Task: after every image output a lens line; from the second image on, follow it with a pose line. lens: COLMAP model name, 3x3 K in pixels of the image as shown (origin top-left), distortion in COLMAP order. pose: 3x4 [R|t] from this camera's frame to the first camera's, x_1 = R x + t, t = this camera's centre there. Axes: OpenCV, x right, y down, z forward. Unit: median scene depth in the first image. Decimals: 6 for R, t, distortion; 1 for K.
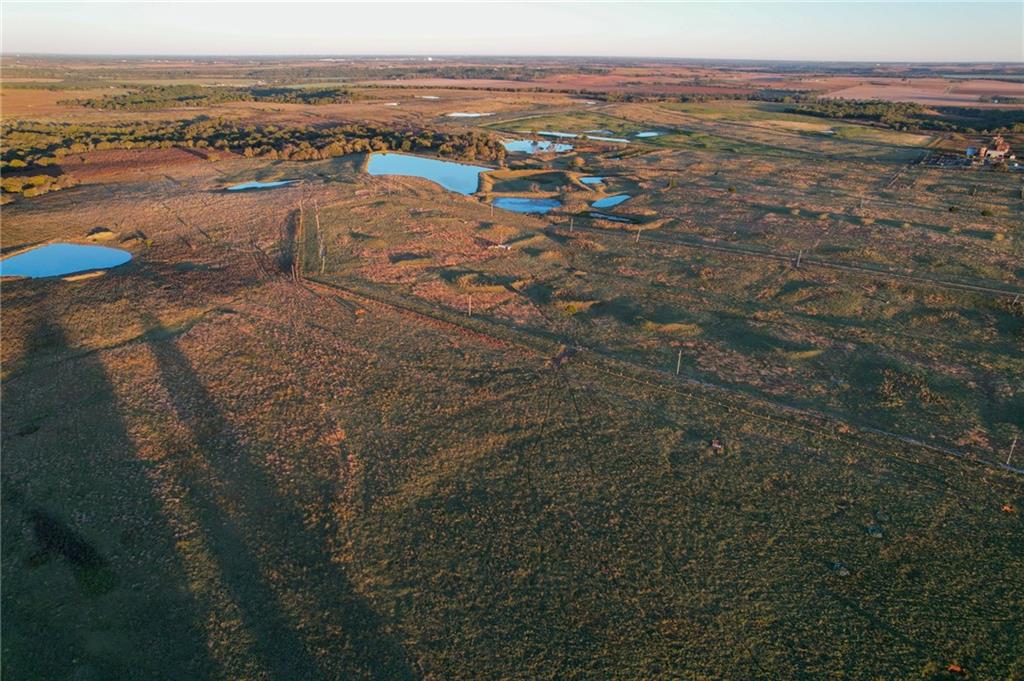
lens RADIAL K [[650.4, 0, 512.0], [0, 650.4, 340.5], [0, 0, 1]] dist [-0.075523, 0.067497]
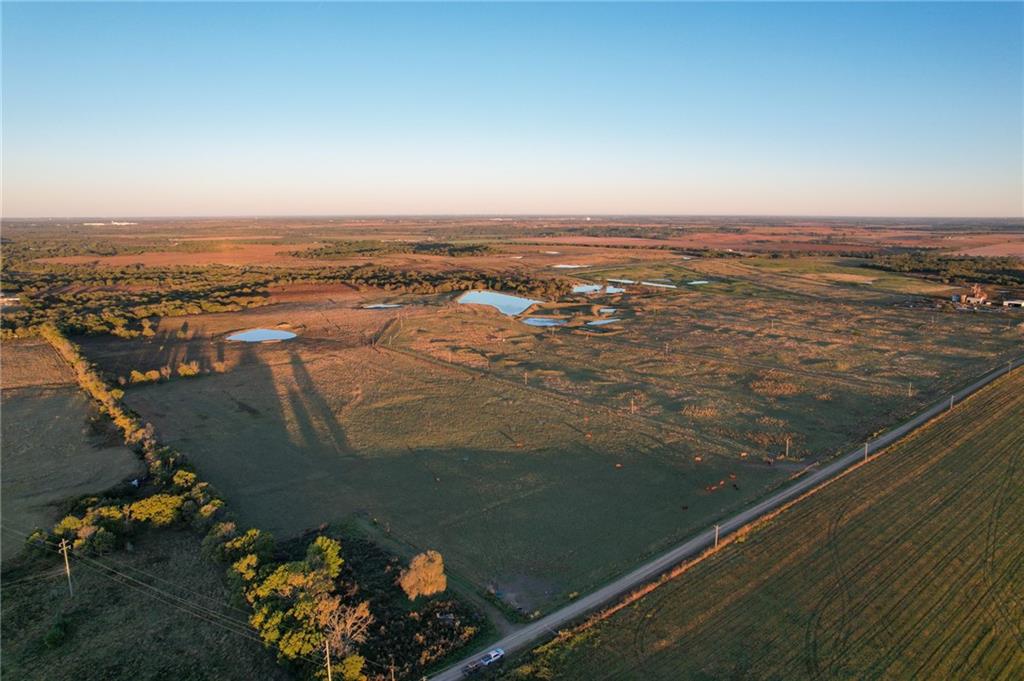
lens RADIAL K [[650.4, 0, 512.0], [0, 650.4, 340.5], [0, 0, 1]] dist [-0.075523, 0.067497]
pose [[0.970833, 0.037918, -0.236741, 0.171606], [-0.090087, 0.972753, -0.213627, 0.088099], [0.222190, 0.228723, 0.947796, -0.235782]]
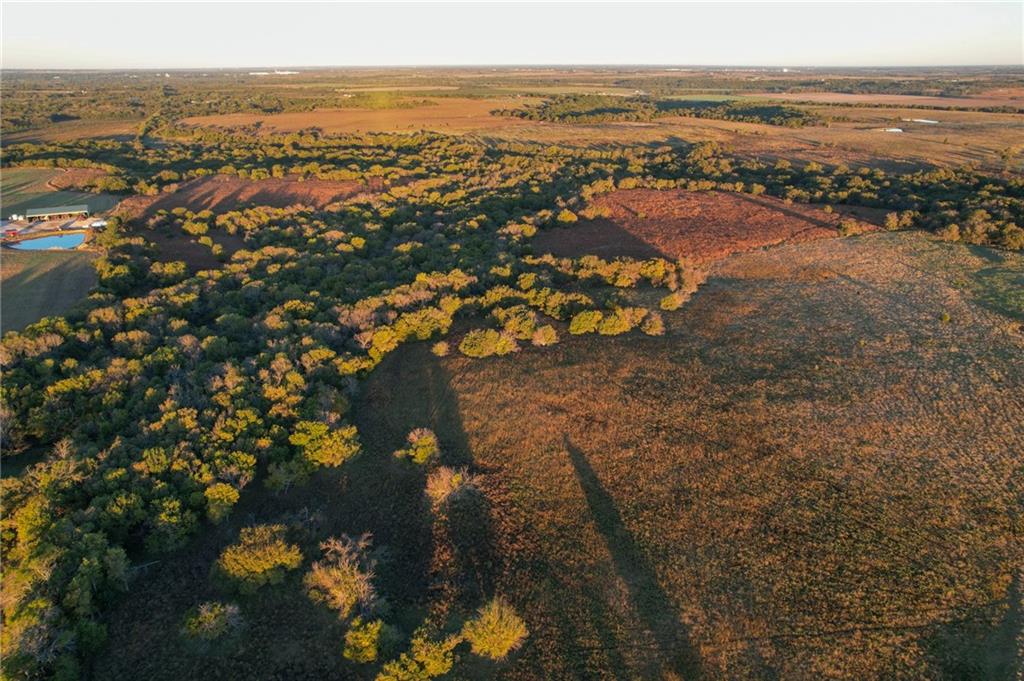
lens RADIAL K [[650.4, 0, 512.0], [0, 650.4, 340.5], [0, 0, 1]] dist [-0.075523, 0.067497]
pose [[0.893652, 0.168238, -0.416031, -0.382654], [-0.173867, 0.984461, 0.024629, -0.113303], [0.413710, 0.050325, 0.909017, 0.260569]]
